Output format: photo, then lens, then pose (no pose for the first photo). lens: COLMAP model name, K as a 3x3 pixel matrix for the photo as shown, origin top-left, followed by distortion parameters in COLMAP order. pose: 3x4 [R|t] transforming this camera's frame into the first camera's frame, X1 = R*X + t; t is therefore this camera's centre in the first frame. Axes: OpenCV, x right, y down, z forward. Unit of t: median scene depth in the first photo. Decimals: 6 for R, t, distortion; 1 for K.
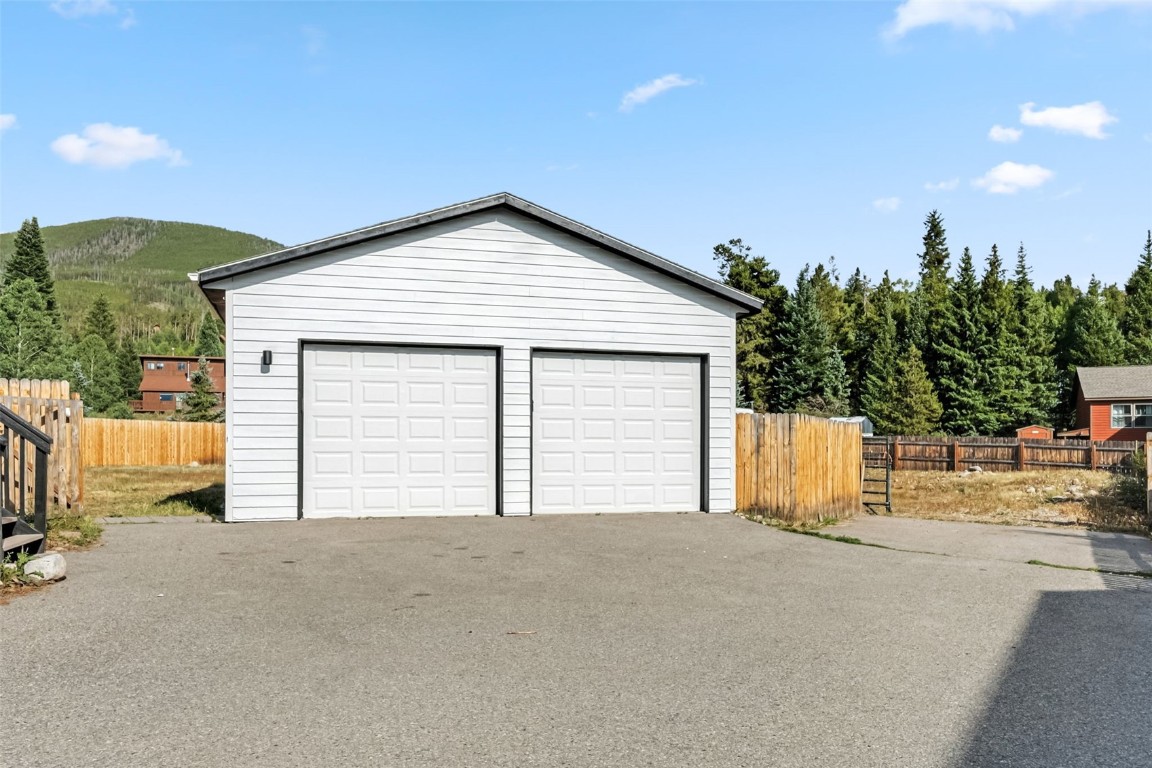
lens RADIAL K [[908.9, 0, 573.8], [0, 908.9, 455.7], [0, 0, 1]] dist [-0.003183, -0.001239]
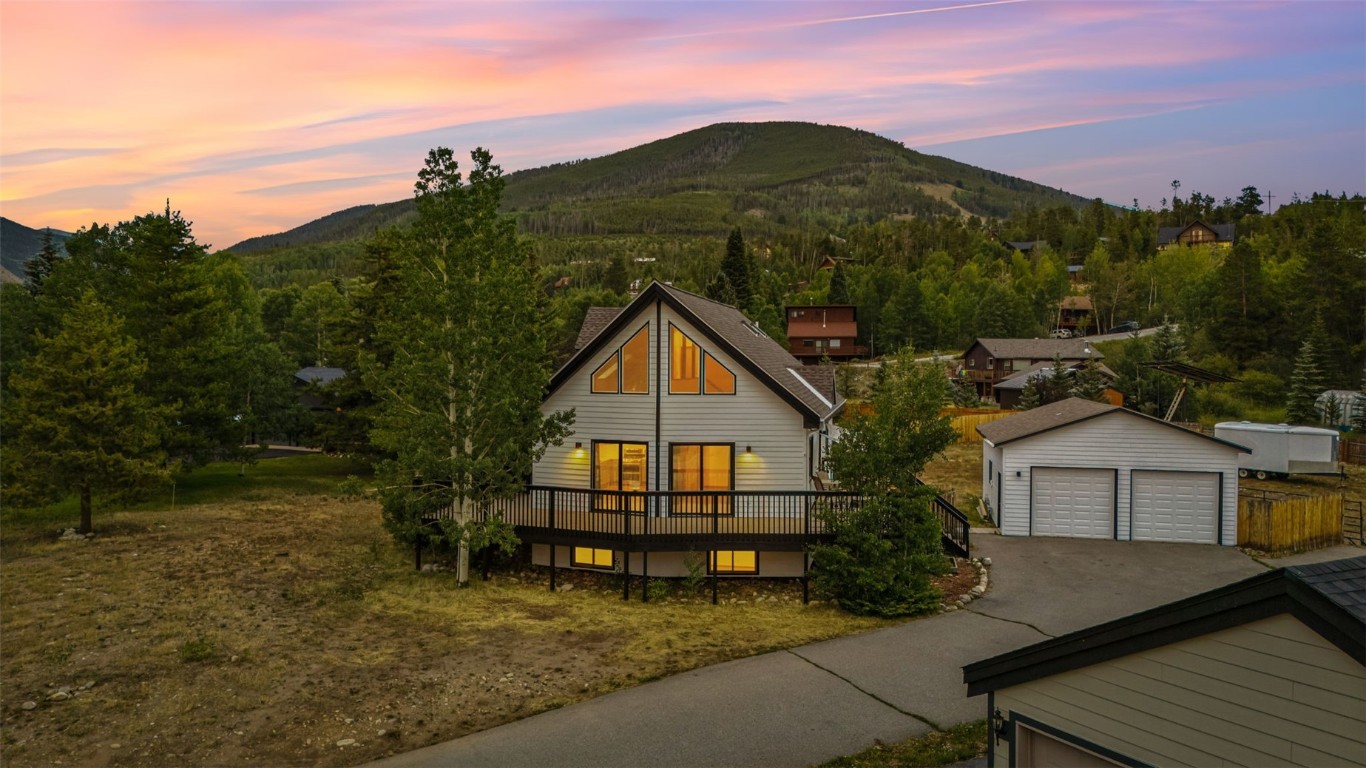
lens RADIAL K [[993.9, 0, 683.0], [0, 993.9, 384.0], [0, 0, 1]] dist [0.075845, -0.086441]
pose [[0.880016, 0.020691, -0.474493, 0.031523], [-0.009079, 0.999601, 0.026751, -0.077830], [0.474858, -0.019233, 0.879853, -0.358026]]
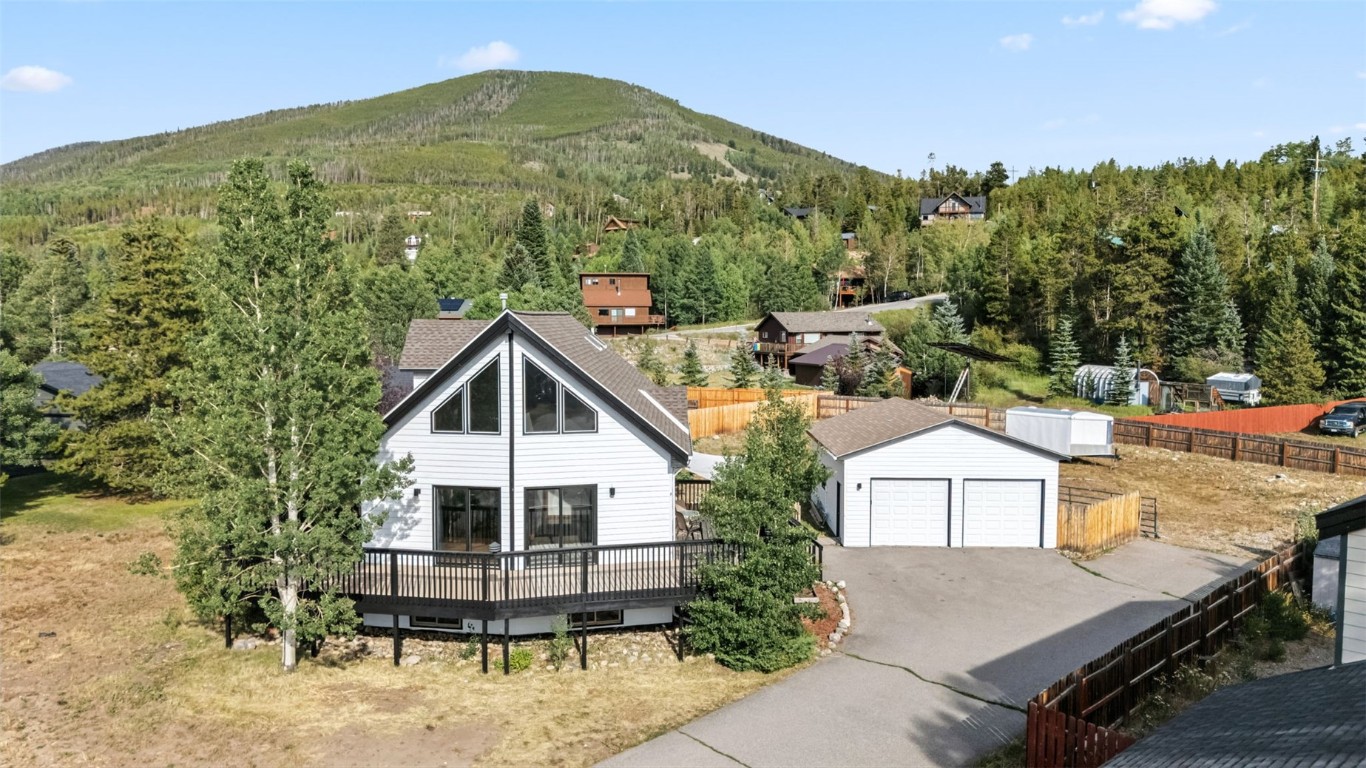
lens RADIAL K [[993.9, 0, 683.0], [0, 993.9, 384.0], [0, 0, 1]] dist [0.075845, -0.086441]
pose [[0.962458, 0.025822, -0.270201, -0.010628], [-0.007142, 0.997529, 0.069888, -0.107505], [0.271338, -0.065335, 0.960264, -0.339667]]
